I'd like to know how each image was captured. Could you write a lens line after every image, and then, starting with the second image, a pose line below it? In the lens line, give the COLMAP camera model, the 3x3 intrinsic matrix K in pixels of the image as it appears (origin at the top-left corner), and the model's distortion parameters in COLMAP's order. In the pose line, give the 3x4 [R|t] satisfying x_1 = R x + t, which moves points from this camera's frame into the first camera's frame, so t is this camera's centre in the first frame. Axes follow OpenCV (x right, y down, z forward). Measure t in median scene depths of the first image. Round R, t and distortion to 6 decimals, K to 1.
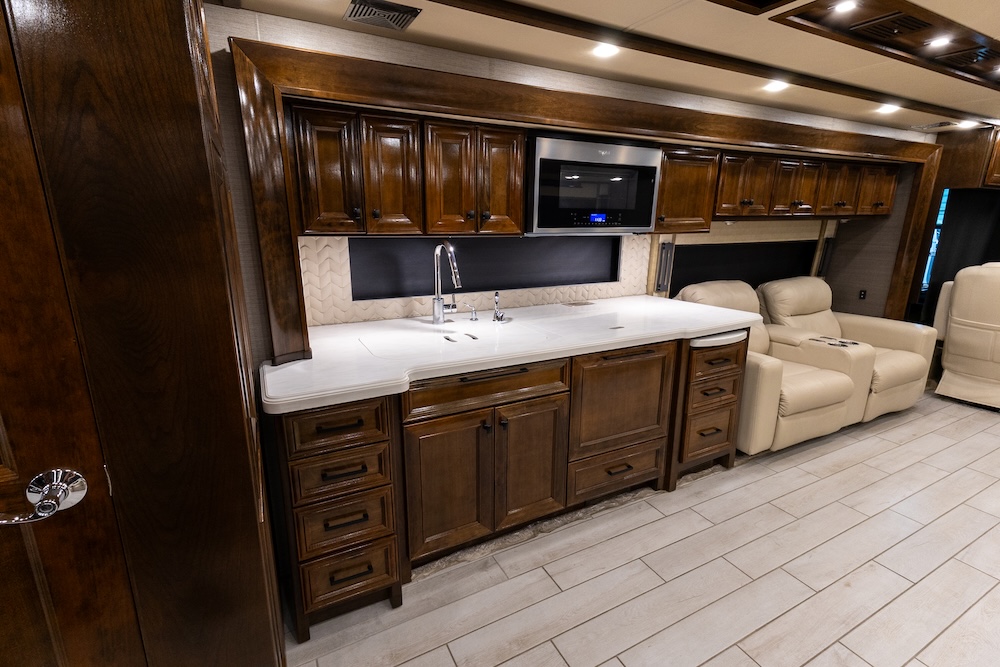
lens RADIAL K [[455.8, 0, 496.3], [0, 455.8, 333.0], [0, 0, 1]] dist [0.018957, -0.001613]
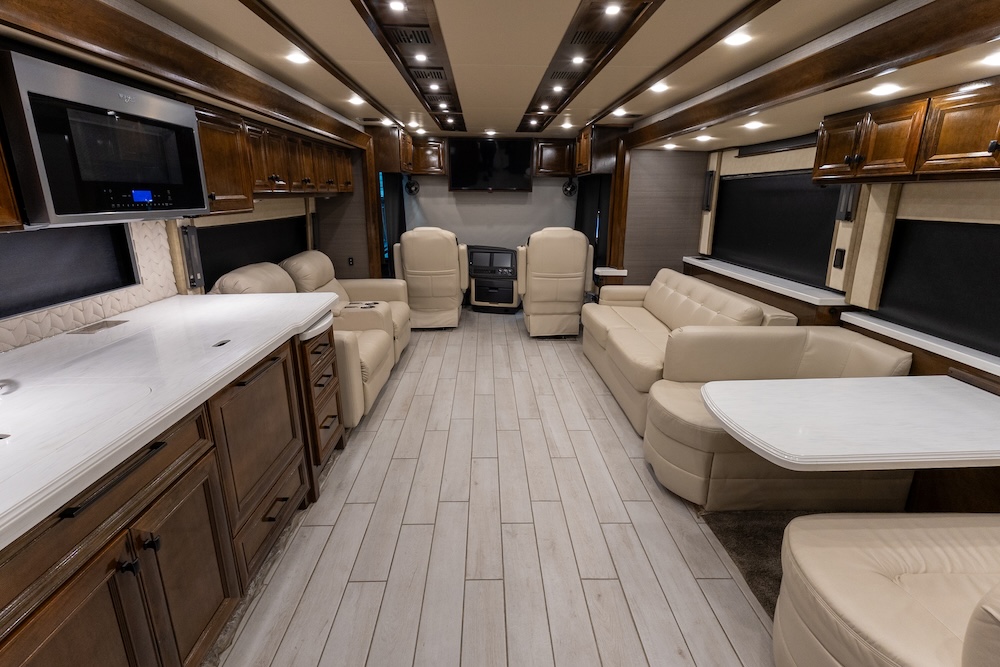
lens RADIAL K [[478.2, 0, 497.8], [0, 478.2, 332.7], [0, 0, 1]] dist [0.019842, -0.000545]
pose [[0.437890, -0.253160, 0.862648, -0.210683], [0.216086, 0.961043, 0.172348, -0.063536], [-0.872674, 0.110936, 0.475535, 0.206875]]
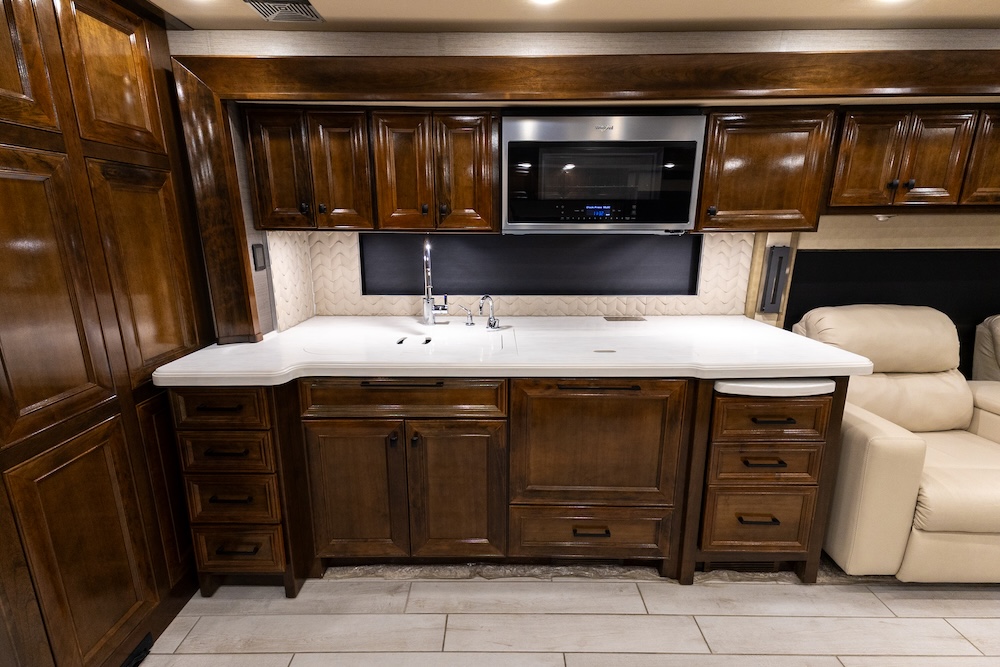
lens RADIAL K [[455.8, 0, 496.3], [0, 455.8, 333.0], [0, 0, 1]] dist [0.018957, -0.001613]
pose [[0.885425, 0.103714, -0.453064, 0.428391], [-0.107701, 0.994037, 0.017070, -0.034188], [0.452132, 0.033682, 0.891315, 0.209110]]
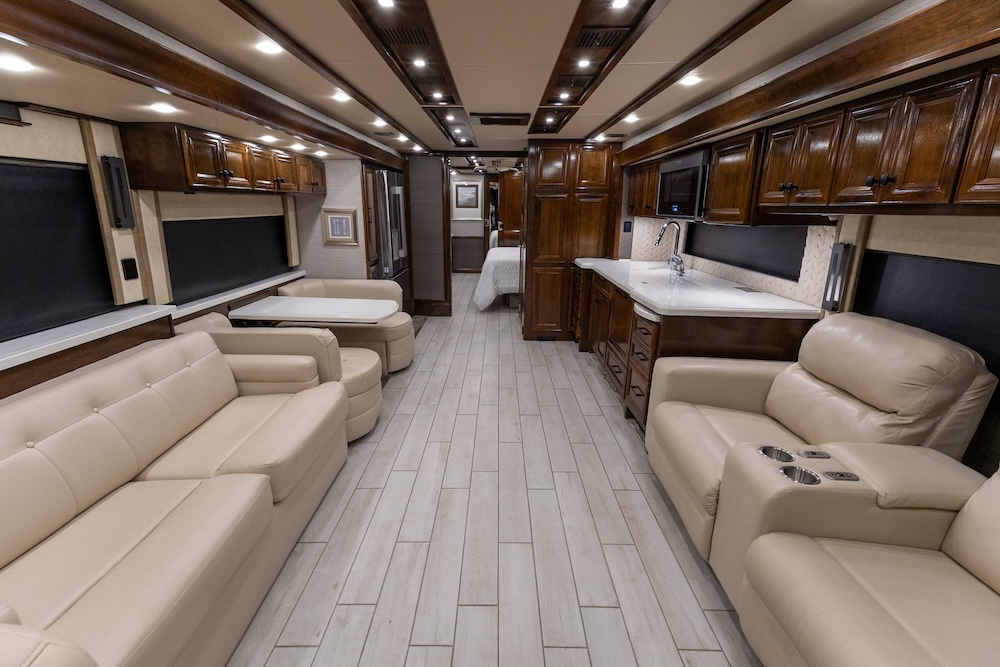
lens RADIAL K [[455.8, 0, 496.3], [0, 455.8, 333.0], [0, 0, 1]] dist [0.018957, -0.001613]
pose [[-0.466545, 0.228734, -0.854410, 1.708998], [-0.225098, 0.903474, 0.364782, -0.283264], [0.855375, 0.362513, -0.370024, 1.140572]]
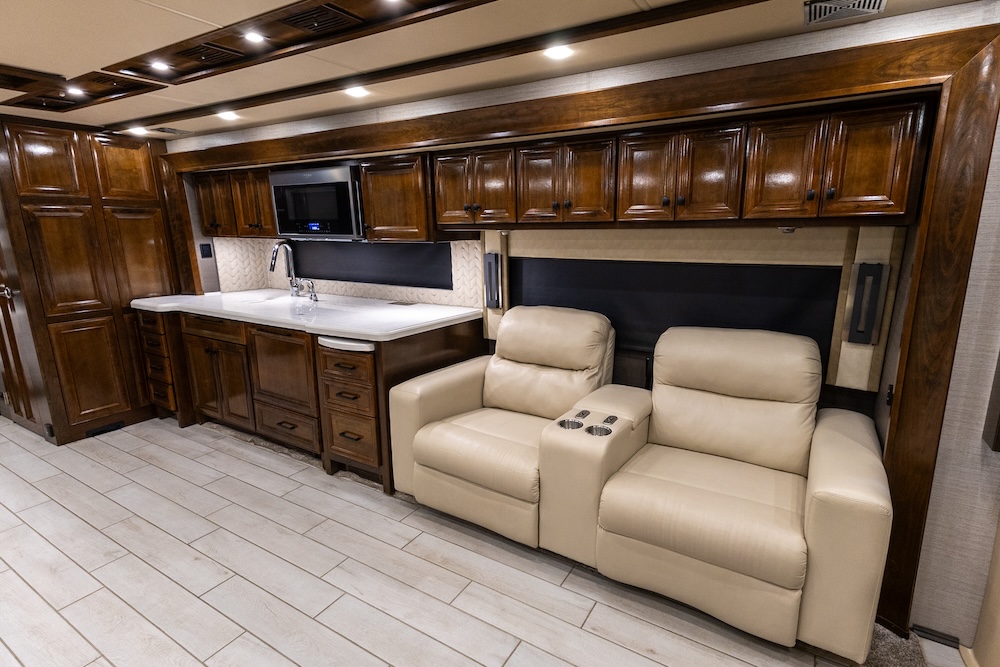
lens RADIAL K [[484.2, 0, 529.7], [0, 484.2, 333.3], [0, 0, 1]] dist [0.013688, -0.001804]
pose [[0.539757, 0.175771, -0.823266, 1.623232], [-0.198862, 0.976903, 0.078193, -0.179758], [0.817995, 0.121511, 0.562244, 0.736670]]
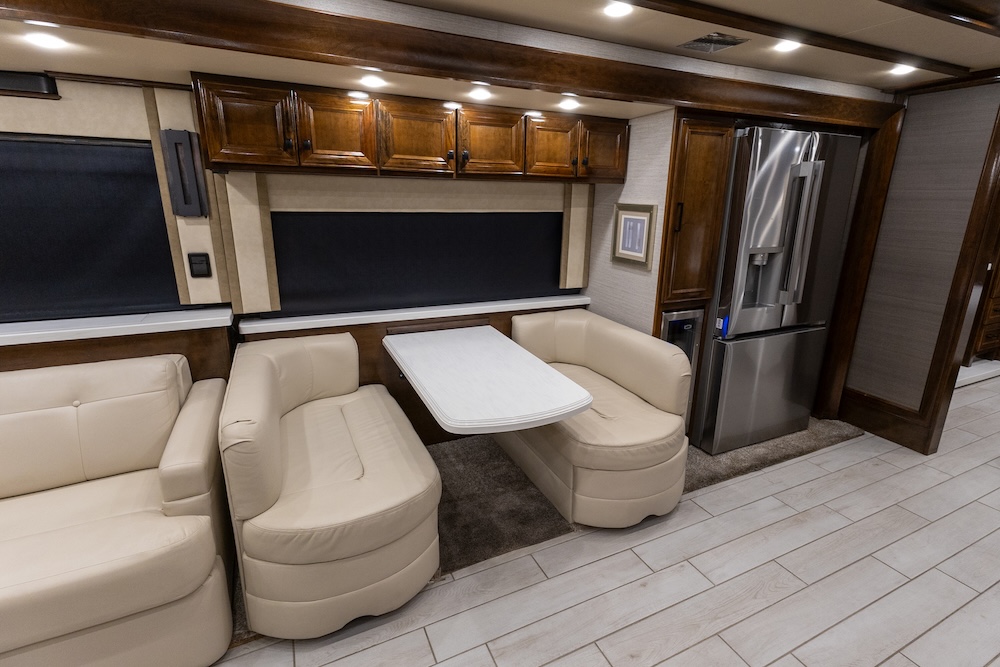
lens RADIAL K [[482.9, 0, 518.2], [0, 482.9, 325.4], [0, 0, 1]] dist [0.024412, -0.000715]
pose [[-0.999515, -0.029463, 0.010119, 0.586541], [-0.020797, 0.872924, 0.487413, -0.213486], [-0.023193, 0.486966, -0.873113, 0.851139]]
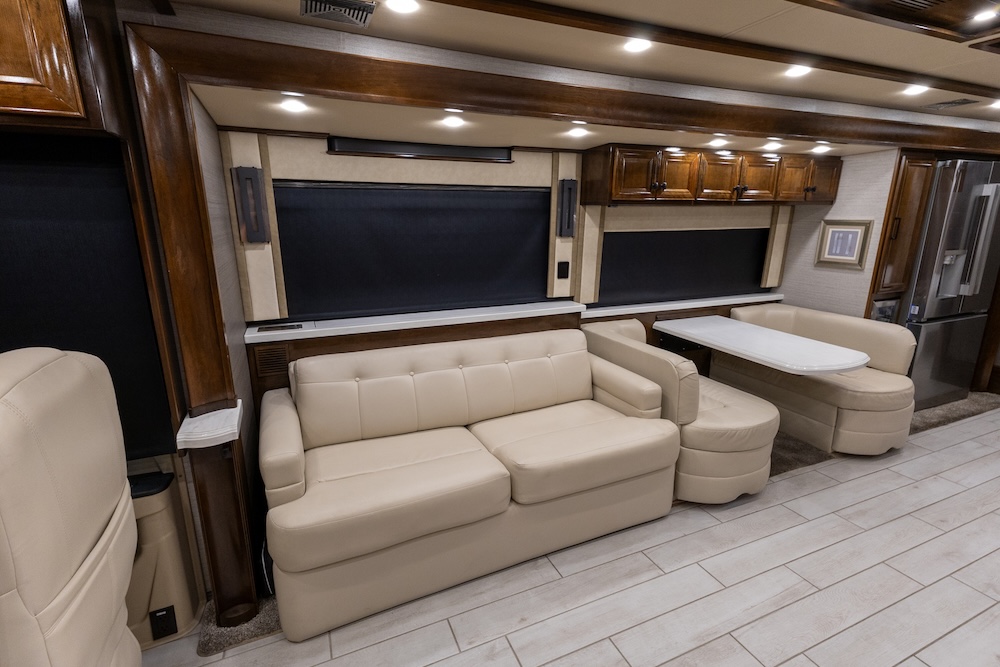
lens RADIAL K [[462.6, 0, 500.0], [0, 462.6, 333.5], [0, 0, 1]] dist [0.027596, -0.005504]
pose [[-0.997733, -0.019709, 0.064350, 1.272502], [0.012841, 0.882840, 0.469497, -0.295882], [-0.066064, 0.469259, -0.880586, 1.213432]]
